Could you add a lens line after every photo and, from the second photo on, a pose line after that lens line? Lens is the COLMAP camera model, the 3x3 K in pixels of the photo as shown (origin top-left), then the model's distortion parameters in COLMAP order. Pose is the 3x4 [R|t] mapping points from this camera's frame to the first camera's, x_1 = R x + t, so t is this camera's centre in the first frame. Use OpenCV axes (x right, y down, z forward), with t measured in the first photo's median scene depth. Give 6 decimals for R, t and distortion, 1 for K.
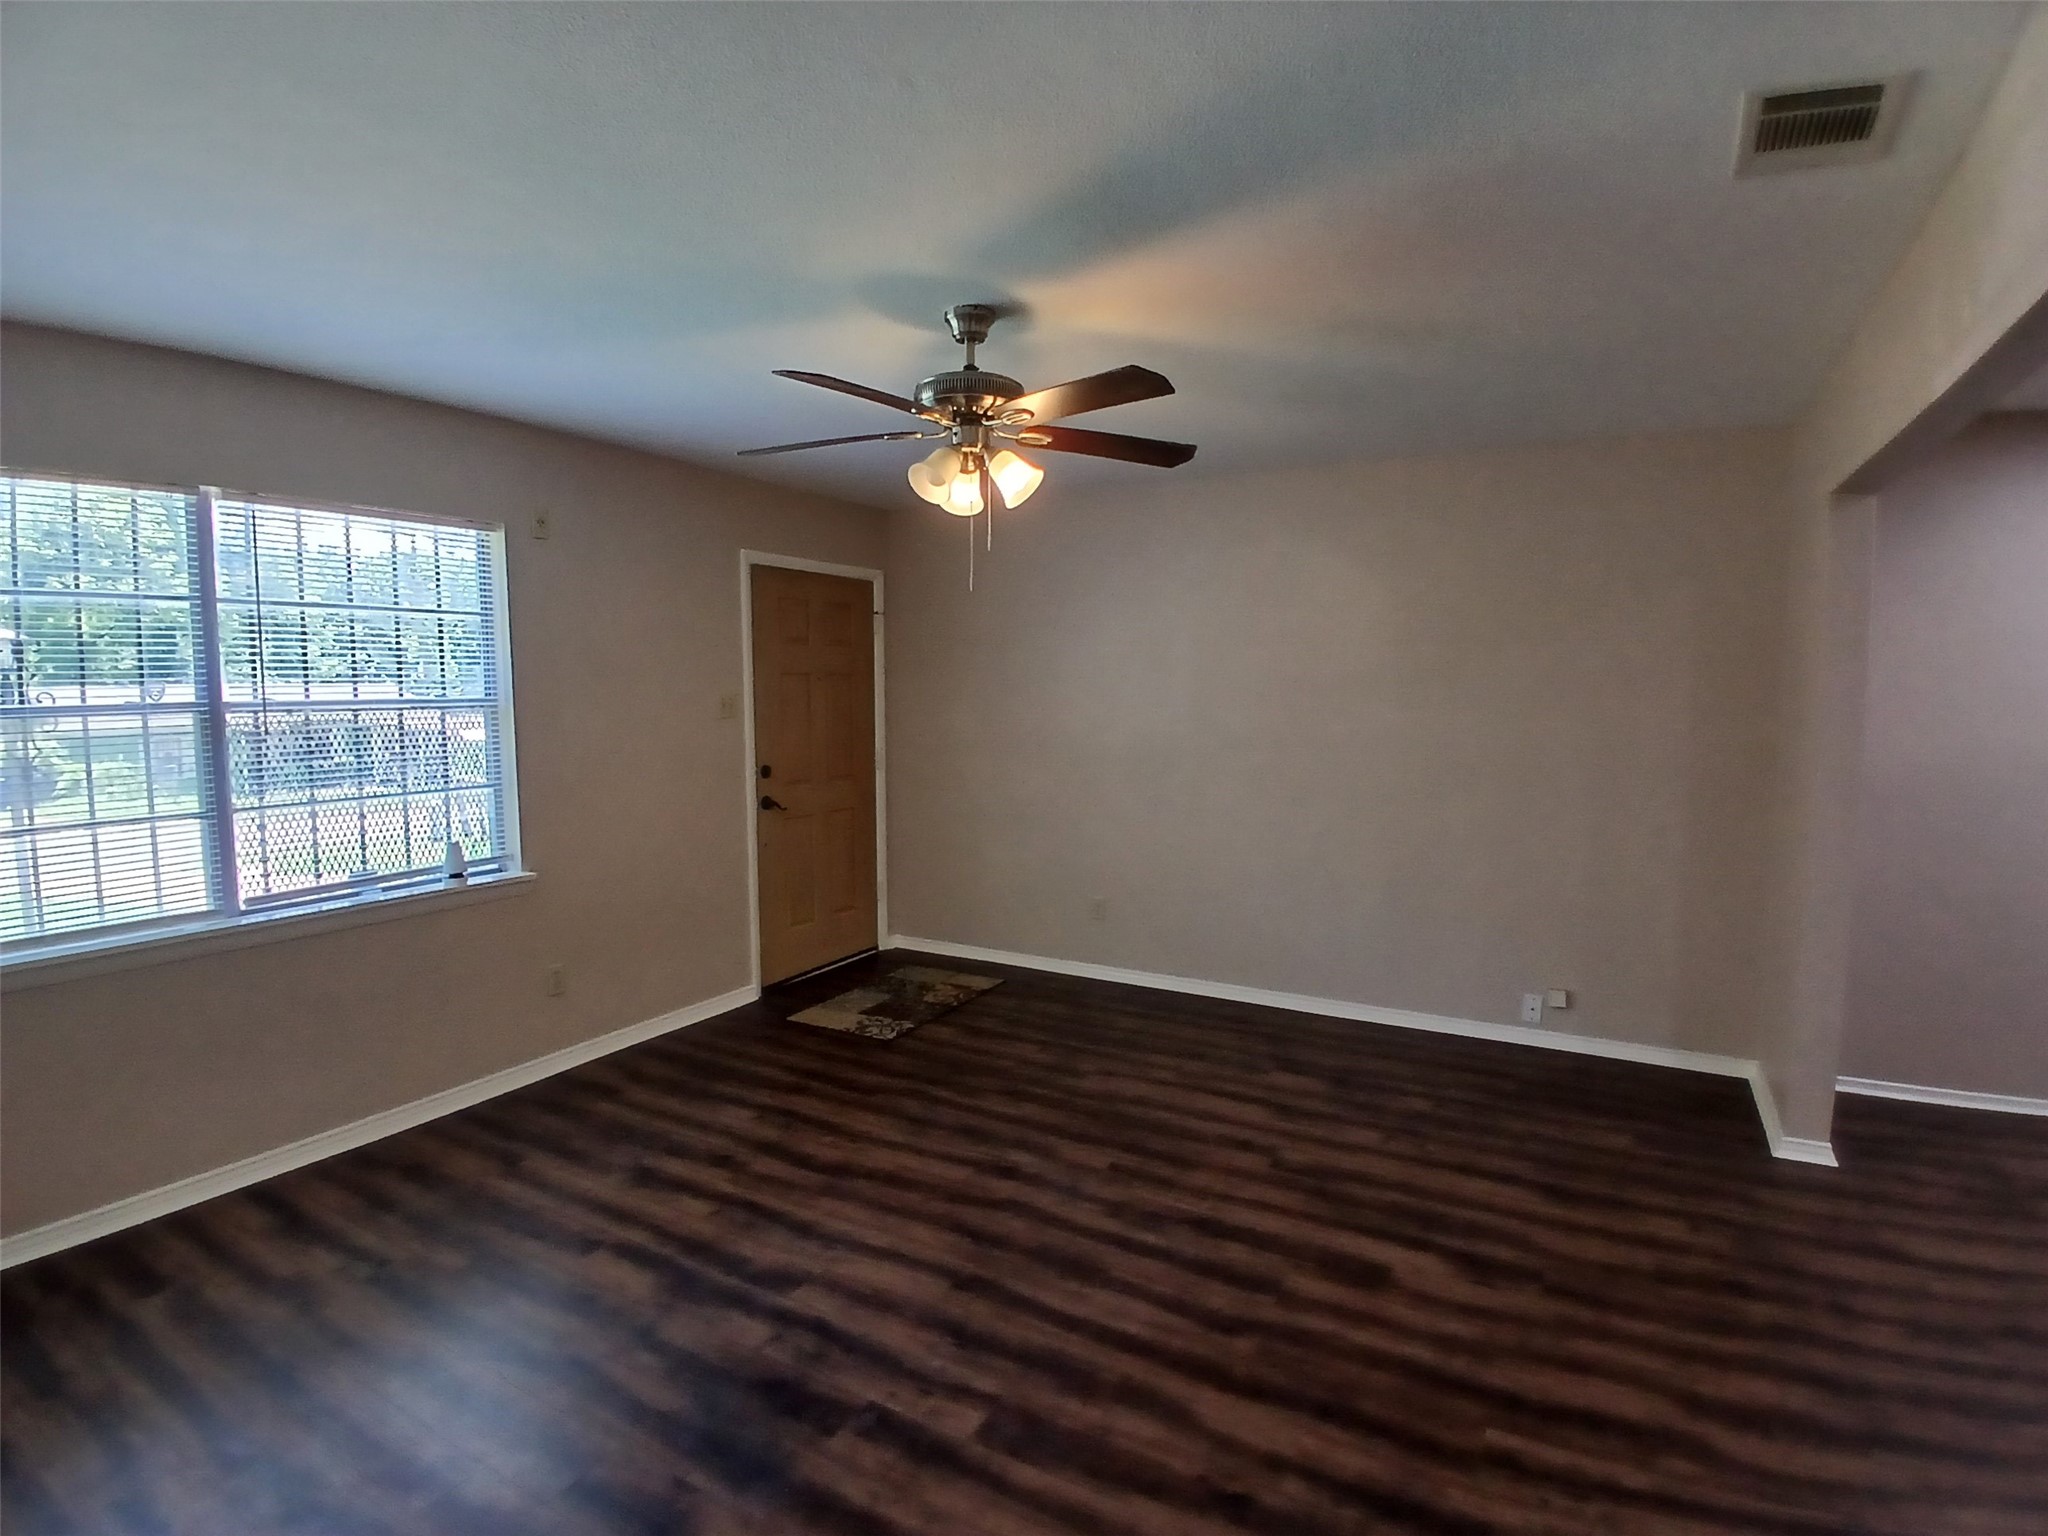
lens RADIAL K [[1019.6, 0, 1015.9], [0, 1019.6, 780.3], [0, 0, 1]] dist [0.010880, -0.052449]
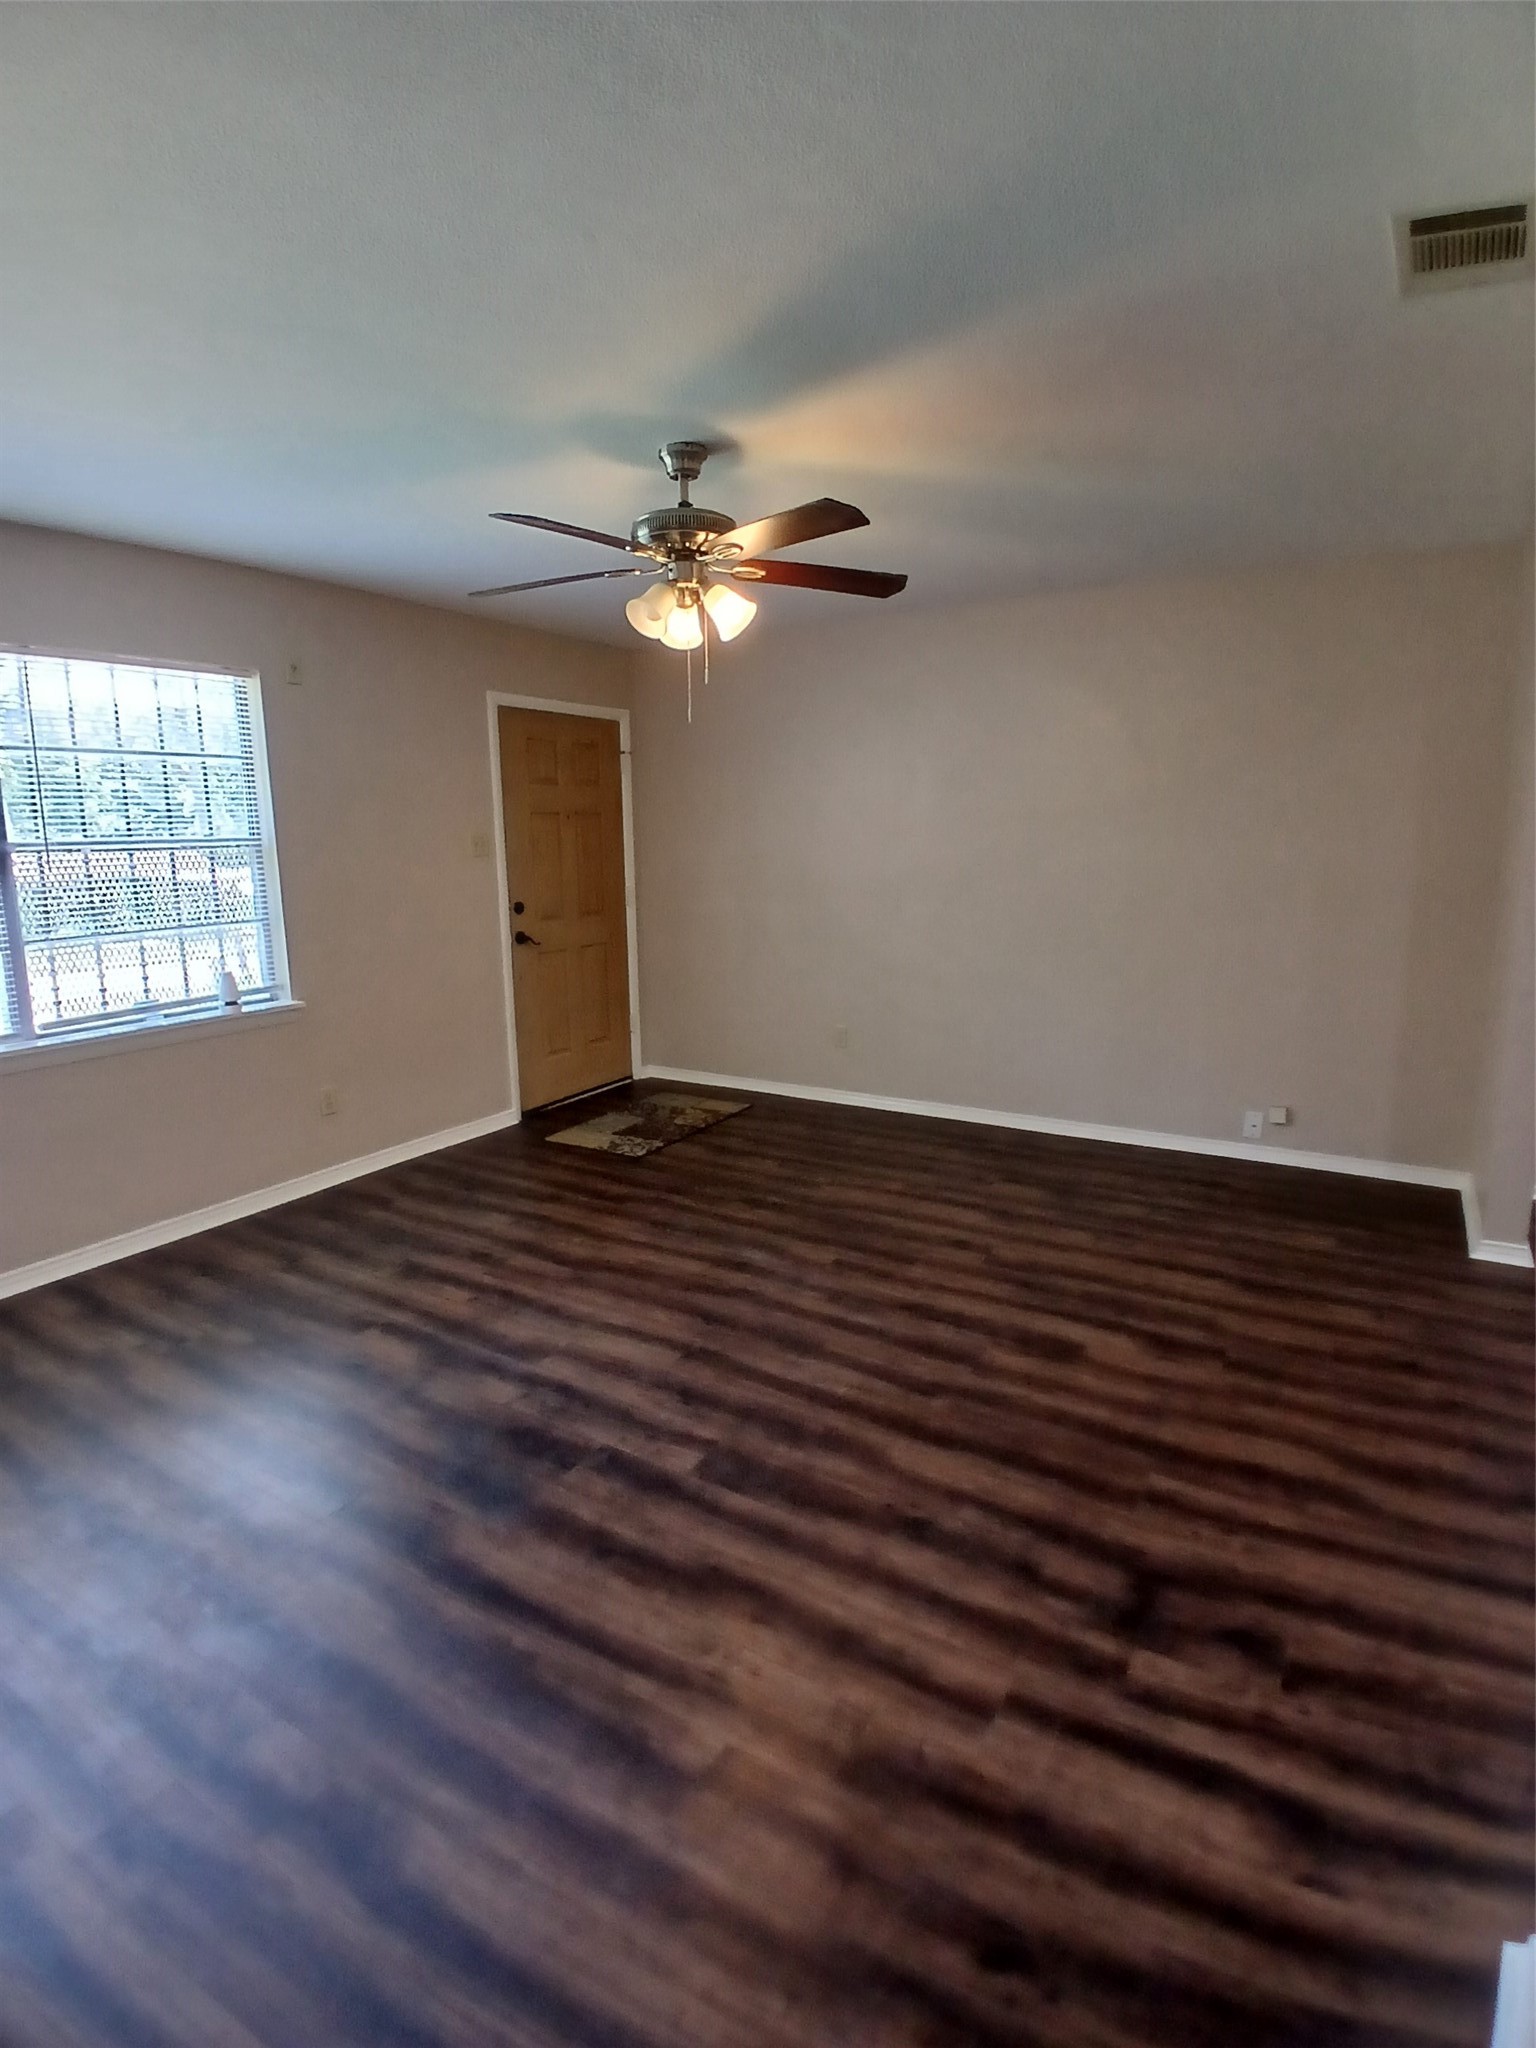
lens RADIAL K [[1019.6, 0, 750.2], [0, 1019.6, 1012.3], [0, 0, 1]] dist [0.010880, -0.052449]
pose [[0.999229, -0.009768, -0.038017, 0.048036], [0.012885, 0.996498, 0.082619, 0.023563], [0.037077, -0.083046, 0.995856, -0.066106]]
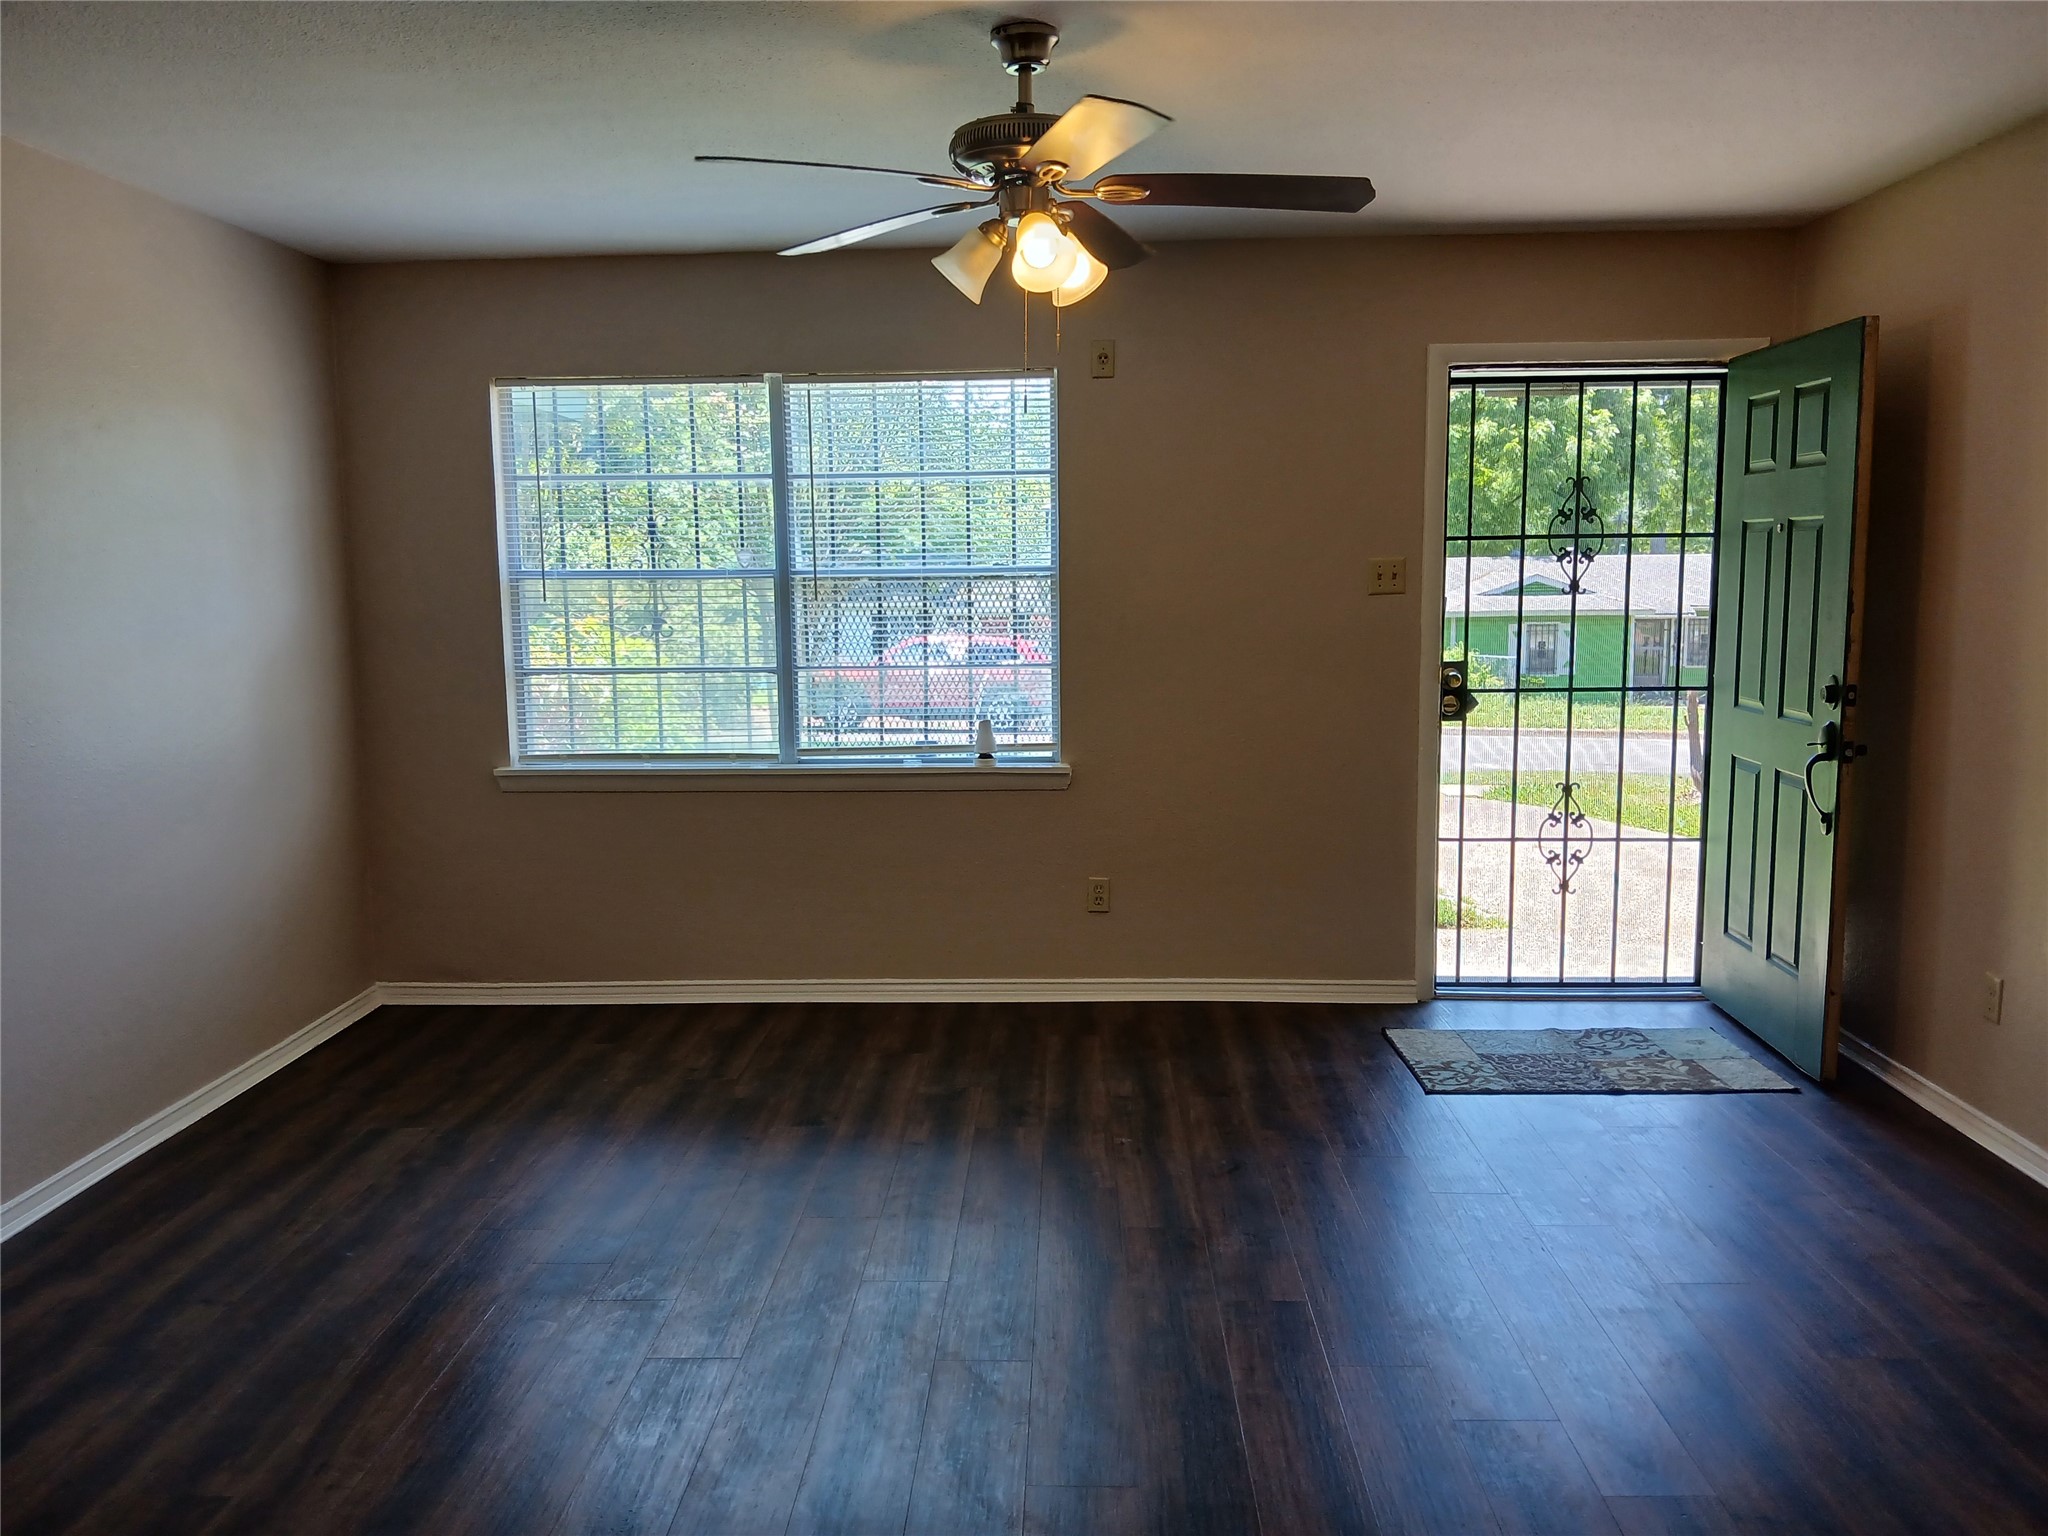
lens RADIAL K [[1589.4, 0, 1016.4], [0, 1589.4, 765.1], [0, 0, 1]] dist [0.074126, -0.160262]
pose [[0.459179, 0.103602, -0.882282, 0.882476], [-0.070645, 0.994289, 0.079987, -0.020294], [0.885530, 0.025600, 0.463876, 0.398708]]
